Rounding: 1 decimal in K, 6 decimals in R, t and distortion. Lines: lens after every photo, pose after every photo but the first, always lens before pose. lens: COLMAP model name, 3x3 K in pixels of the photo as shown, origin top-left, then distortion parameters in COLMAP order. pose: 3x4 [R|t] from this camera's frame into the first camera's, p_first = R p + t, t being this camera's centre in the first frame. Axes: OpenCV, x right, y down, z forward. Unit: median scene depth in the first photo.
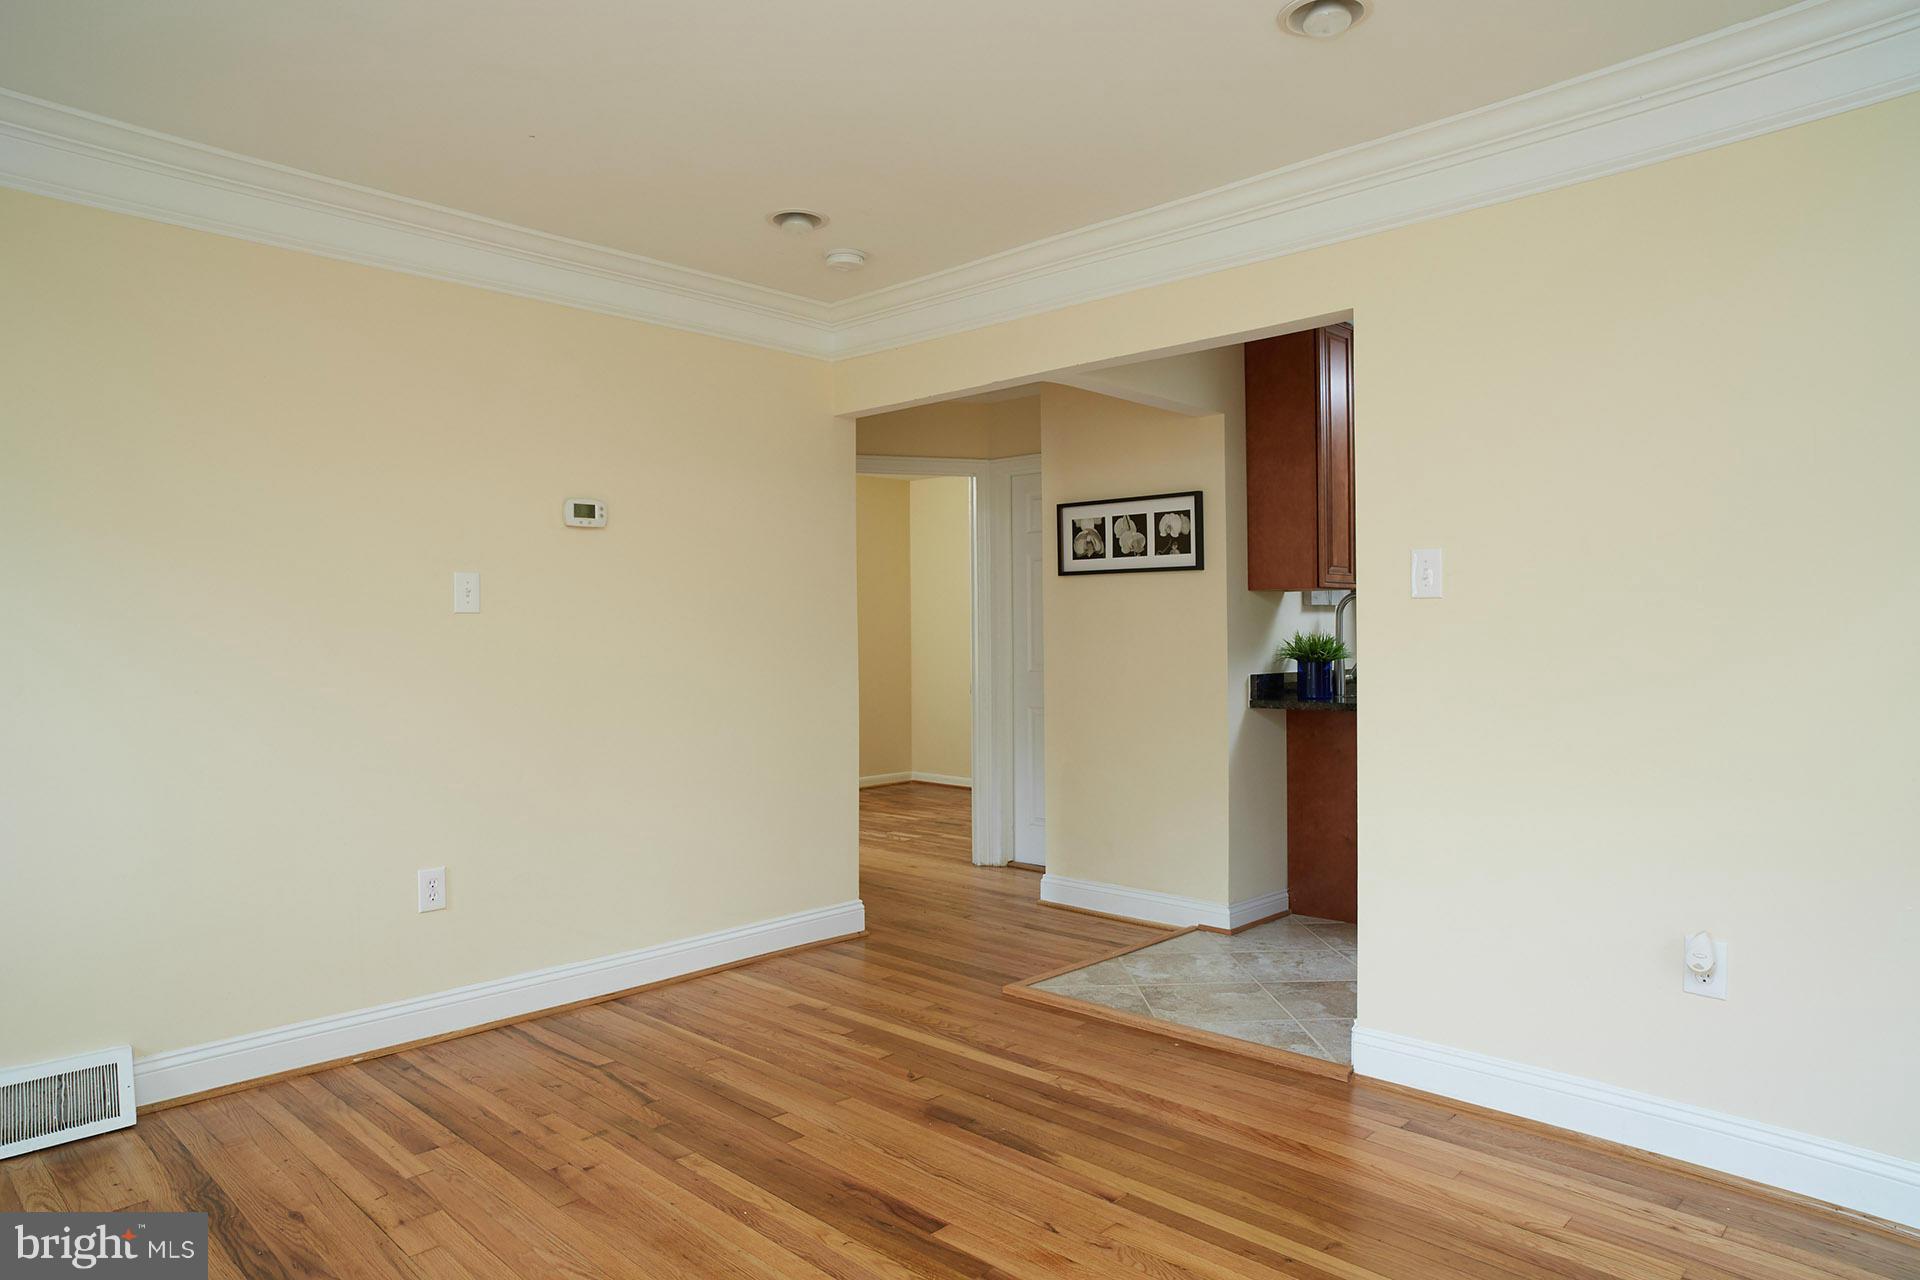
lens RADIAL K [[1155.3, 0, 957.7], [0, 1155.3, 644.5], [0, 0, 1]] dist [-0.045710, 0.038089]
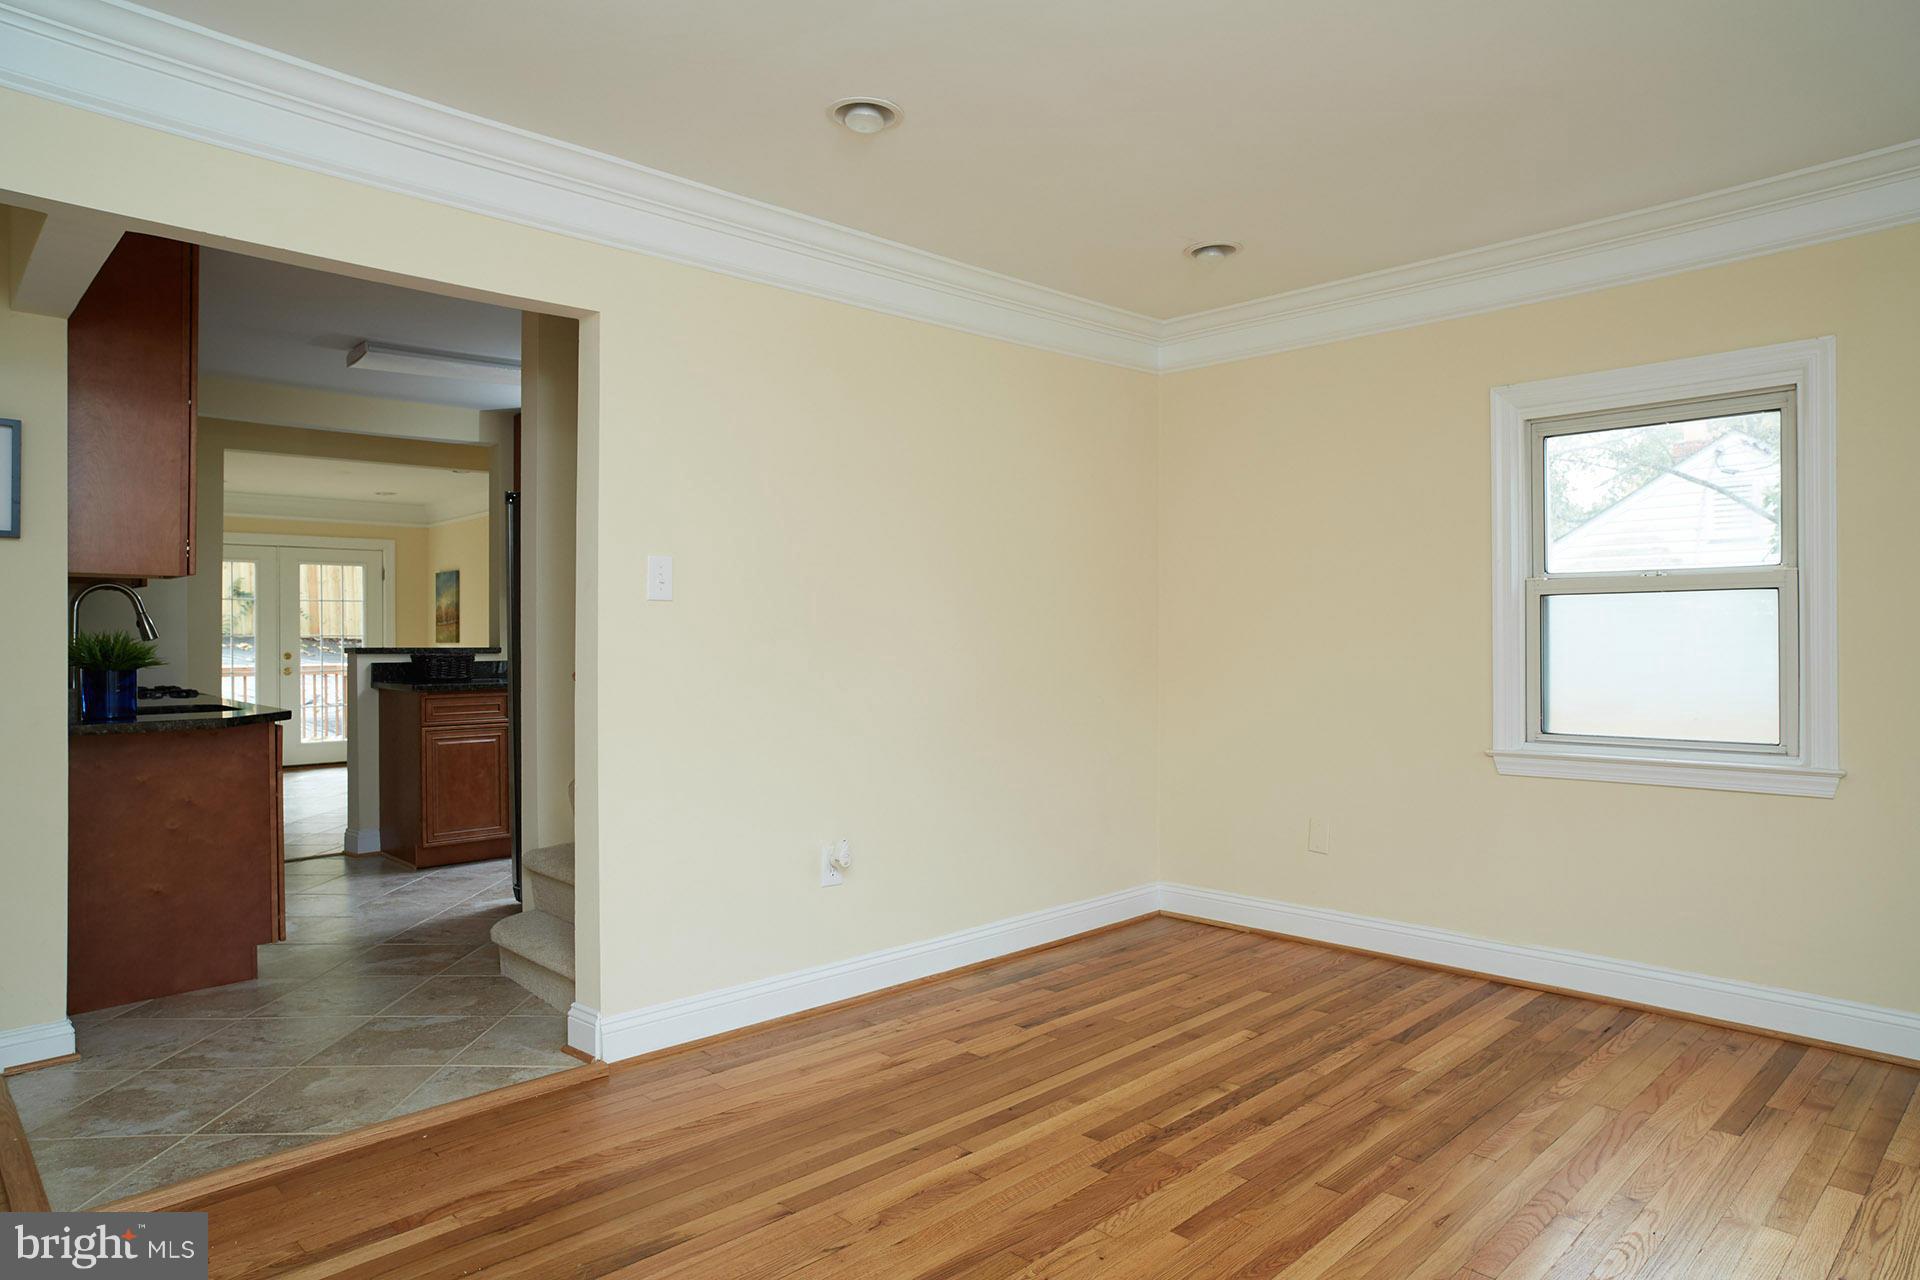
lens RADIAL K [[1155.3, 0, 947.5], [0, 1155.3, 637.0], [0, 0, 1]] dist [-0.045710, 0.038089]
pose [[0.048575, 0.003092, 0.998815, -0.639772], [0.010399, 0.999939, -0.003601, 0.001664], [-0.998765, 0.010562, 0.048540, 0.626514]]
